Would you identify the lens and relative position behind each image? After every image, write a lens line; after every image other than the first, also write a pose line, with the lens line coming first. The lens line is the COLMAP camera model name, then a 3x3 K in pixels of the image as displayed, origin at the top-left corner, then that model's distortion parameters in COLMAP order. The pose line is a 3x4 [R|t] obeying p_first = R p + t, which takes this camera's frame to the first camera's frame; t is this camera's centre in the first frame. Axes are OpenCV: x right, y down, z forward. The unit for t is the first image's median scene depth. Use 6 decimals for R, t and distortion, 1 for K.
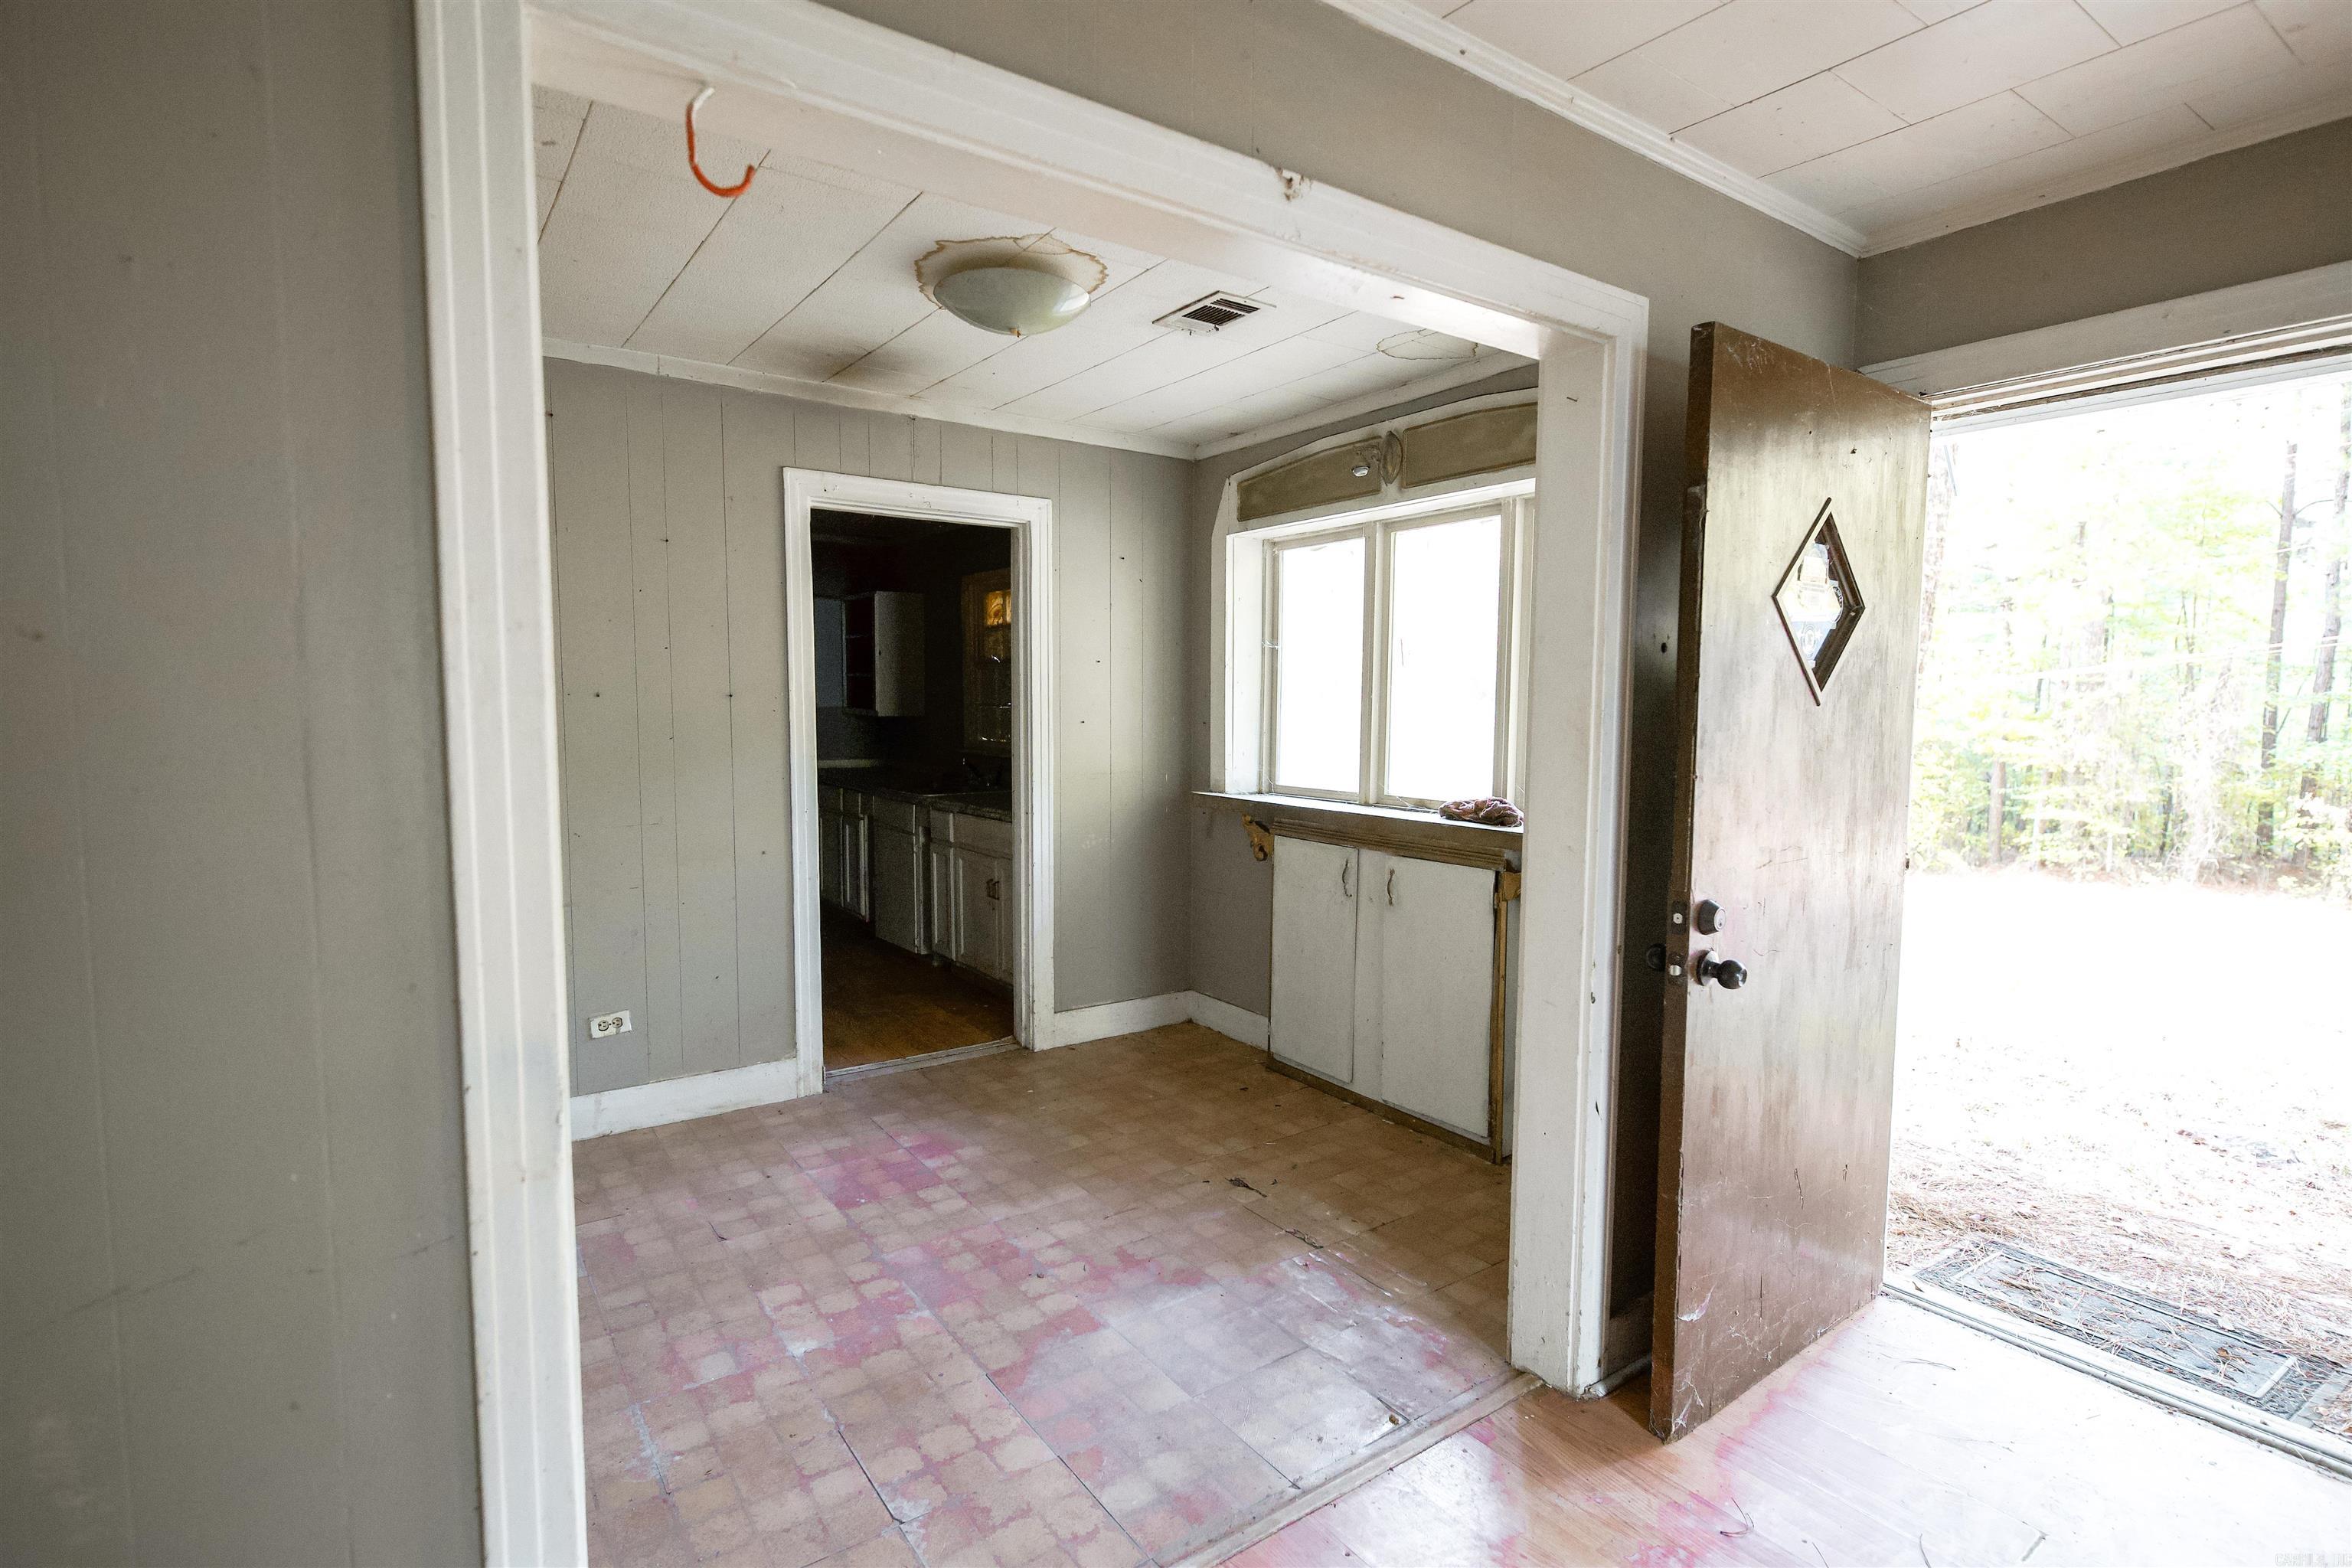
lens RADIAL K [[1149.4, 0, 1250.5], [0, 1149.4, 783.9], [0, 0, 1]] dist [-0.000409, -0.000063]
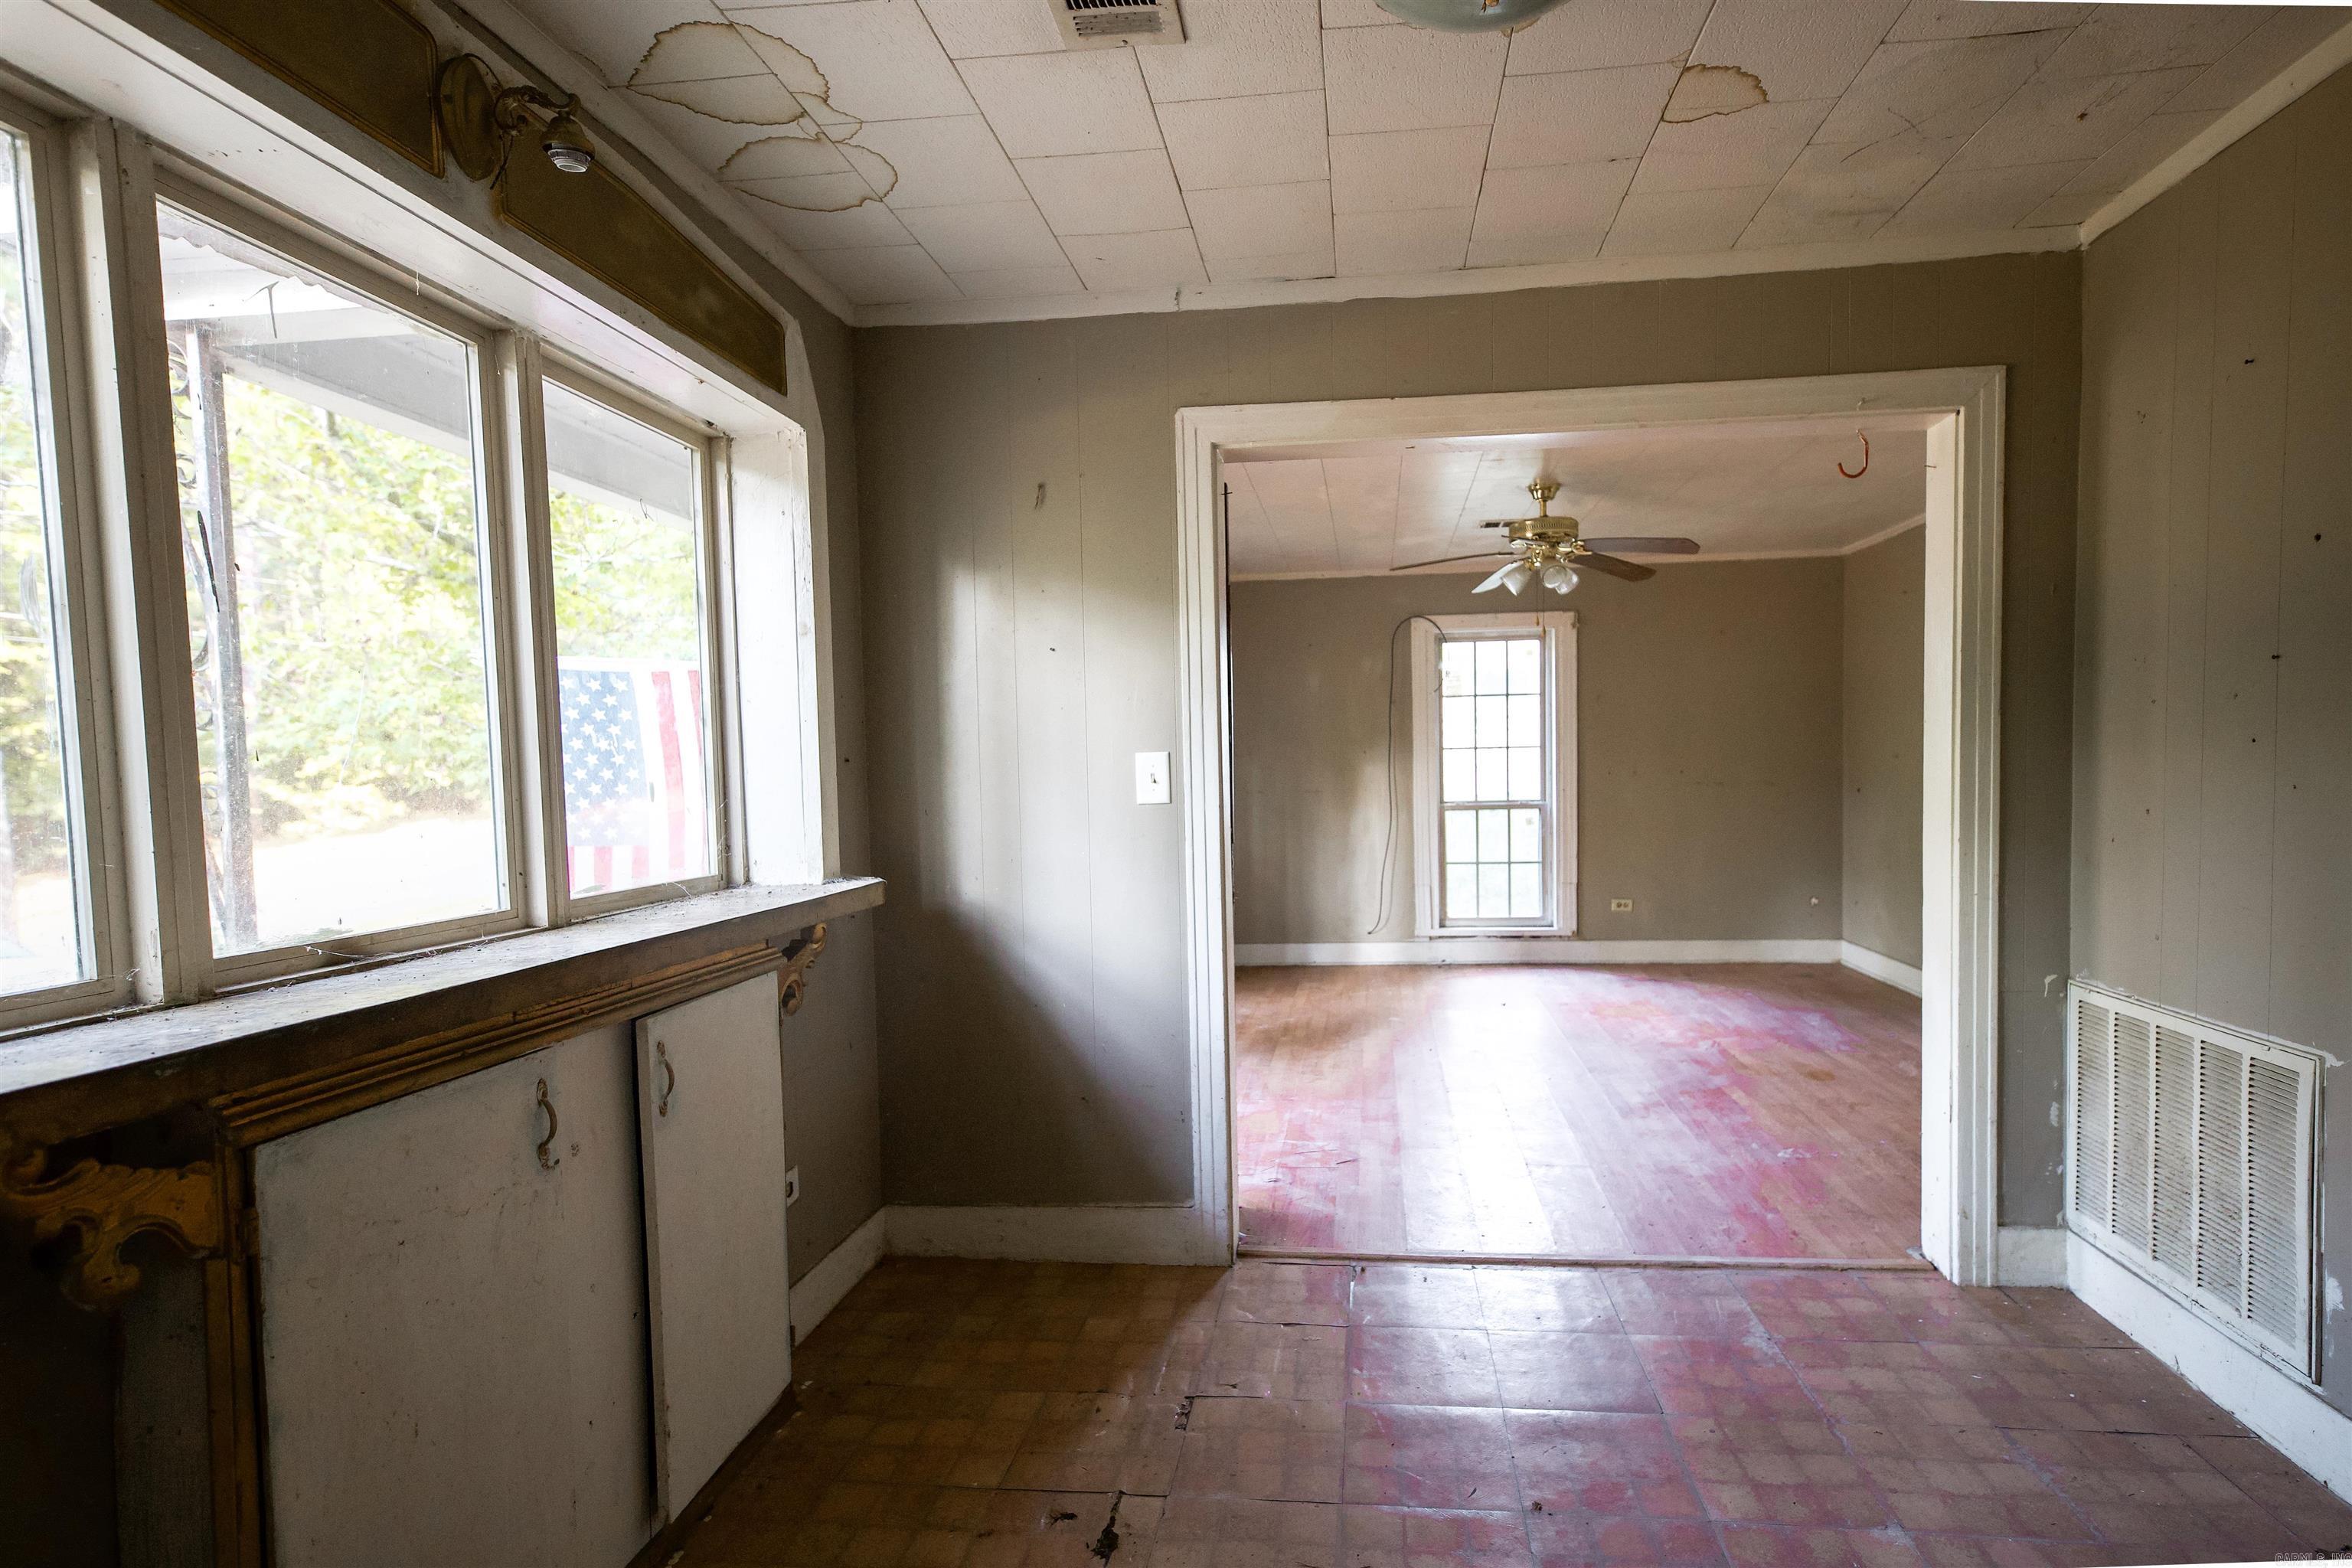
lens RADIAL K [[1149.4, 0, 1250.5], [0, 1149.4, 783.9], [0, 0, 1]] dist [-0.000409, -0.000063]
pose [[-0.733393, 0.005383, 0.679783, -0.475238], [0.068300, 0.995492, 0.065804, -0.056087], [-0.676365, 0.094690, -0.730455, 1.421708]]
